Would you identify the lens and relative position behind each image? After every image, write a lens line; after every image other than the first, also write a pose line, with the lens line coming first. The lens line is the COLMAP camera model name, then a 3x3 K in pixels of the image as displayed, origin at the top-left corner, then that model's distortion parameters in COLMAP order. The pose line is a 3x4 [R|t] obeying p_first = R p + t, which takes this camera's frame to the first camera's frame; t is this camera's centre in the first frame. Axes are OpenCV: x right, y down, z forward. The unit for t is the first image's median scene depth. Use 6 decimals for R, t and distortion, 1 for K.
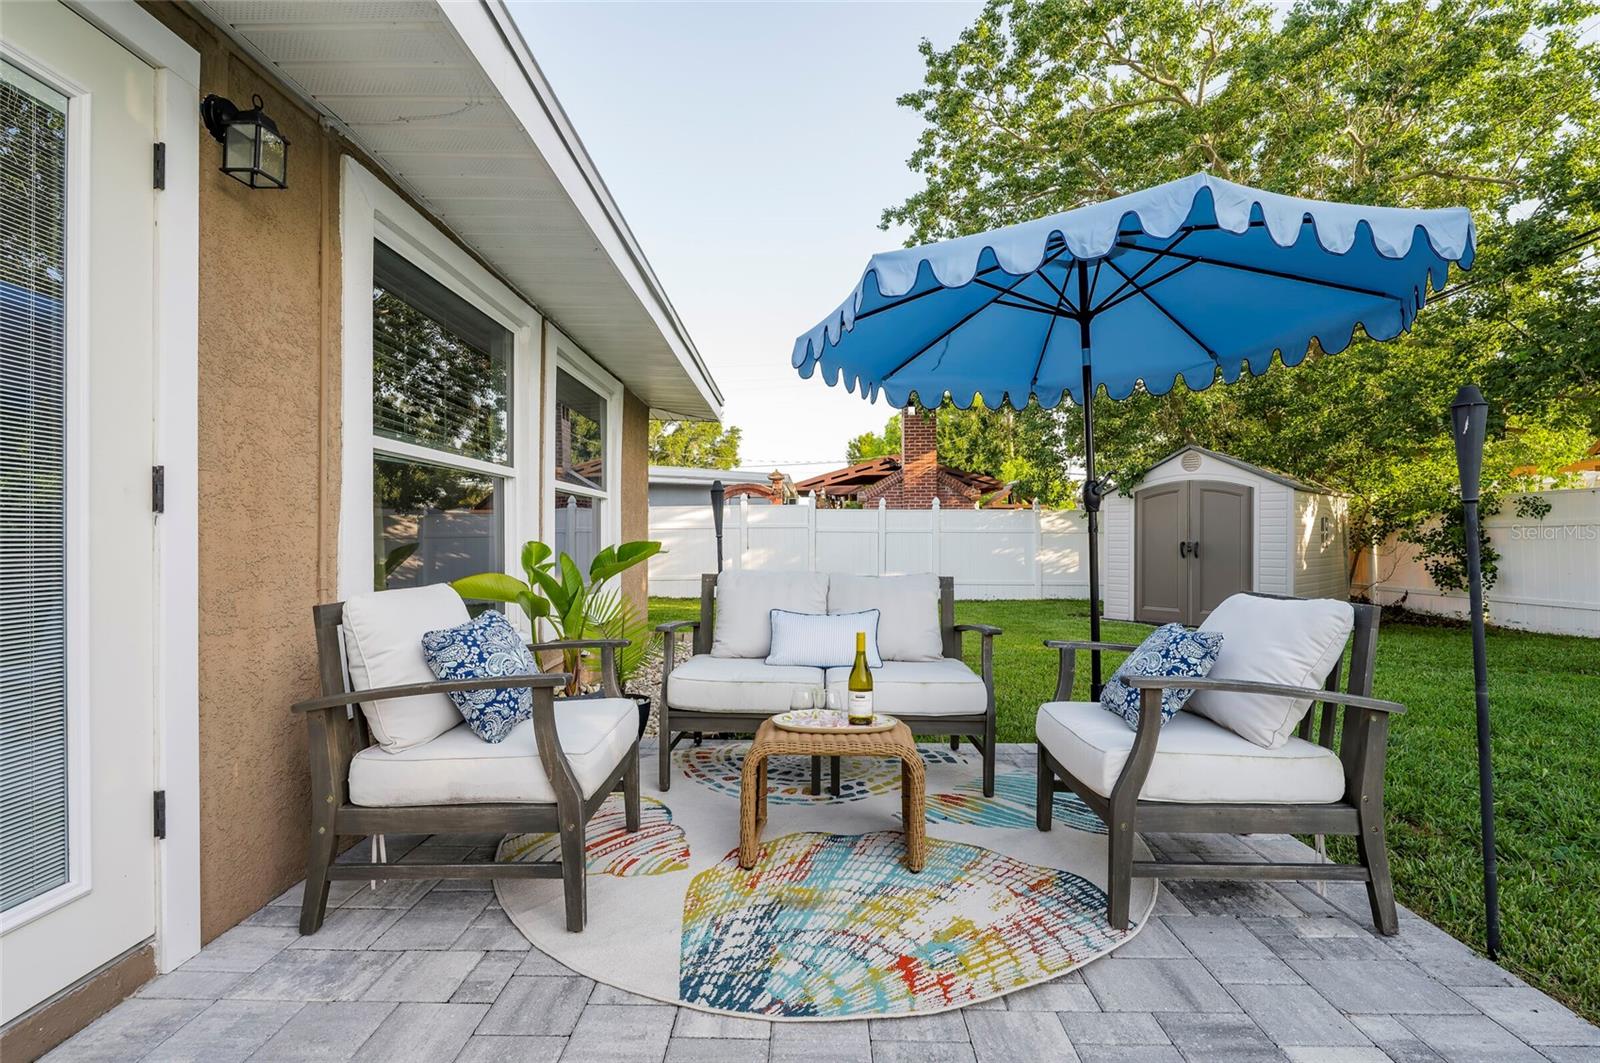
lens RADIAL K [[730.4, 0, 790.3], [0, 730.4, 535.7], [0, 0, 1]] dist [-0.002272, -0.000624]
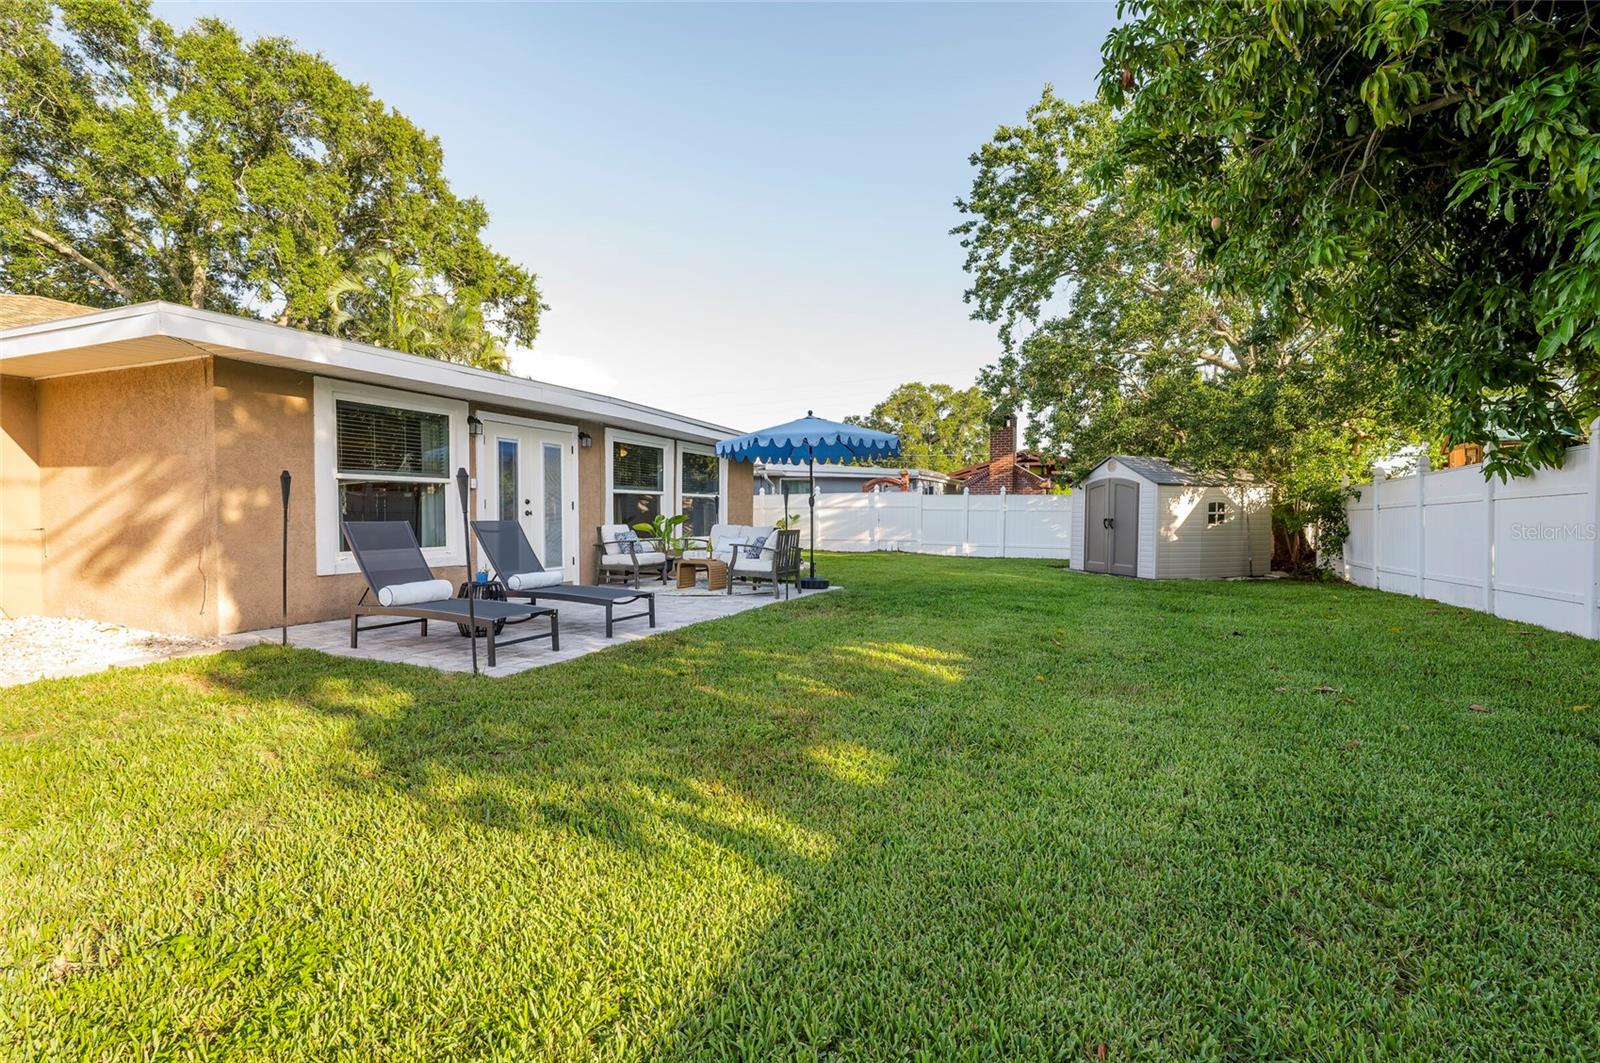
lens RADIAL K [[730.4, 0, 806.4], [0, 730.4, 534.9], [0, 0, 1]] dist [-0.002272, -0.000624]
pose [[0.919772, 0.017354, -0.392069, 0.559078], [-0.004627, 0.999432, 0.033383, -0.005170], [0.392426, -0.028891, 0.919330, -0.647772]]
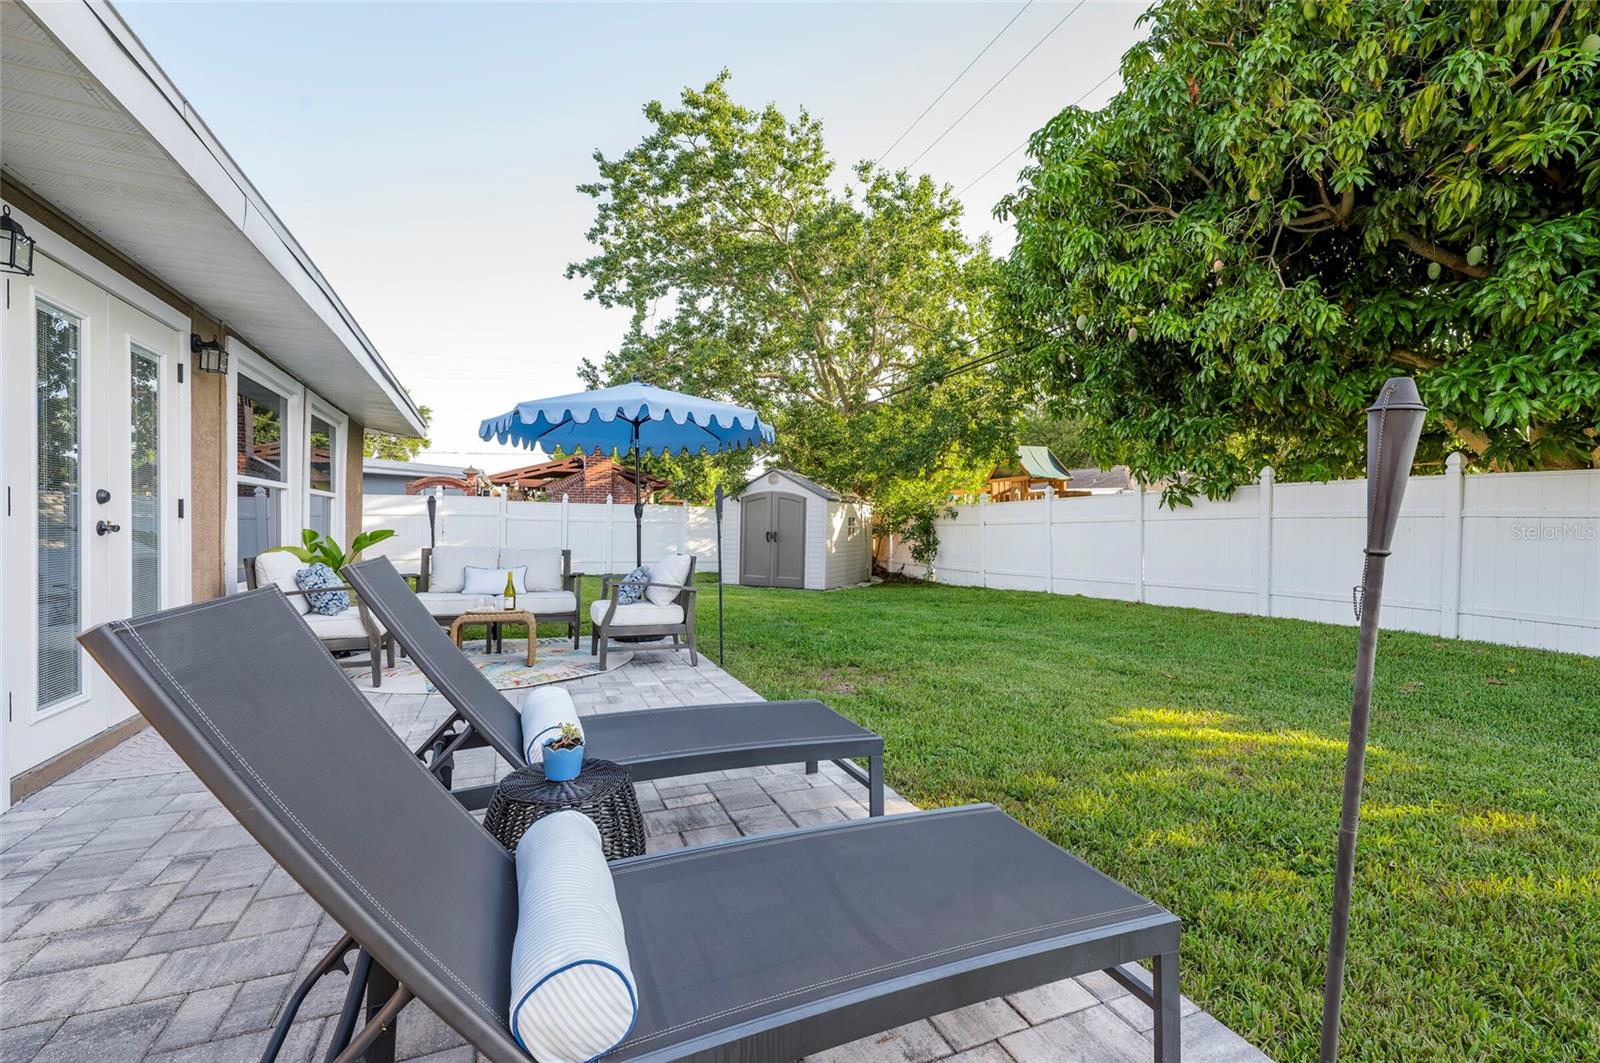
lens RADIAL K [[692.0, 0, 810.3], [0, 692.0, 534.6], [0, 0, 1]] dist [0.003583, 0.000096]
pose [[0.906687, 0.007642, 0.421736, 0.009295], [-0.015060, 0.999785, 0.014262, -0.007051], [-0.421536, -0.019283, 0.906607, -0.344207]]
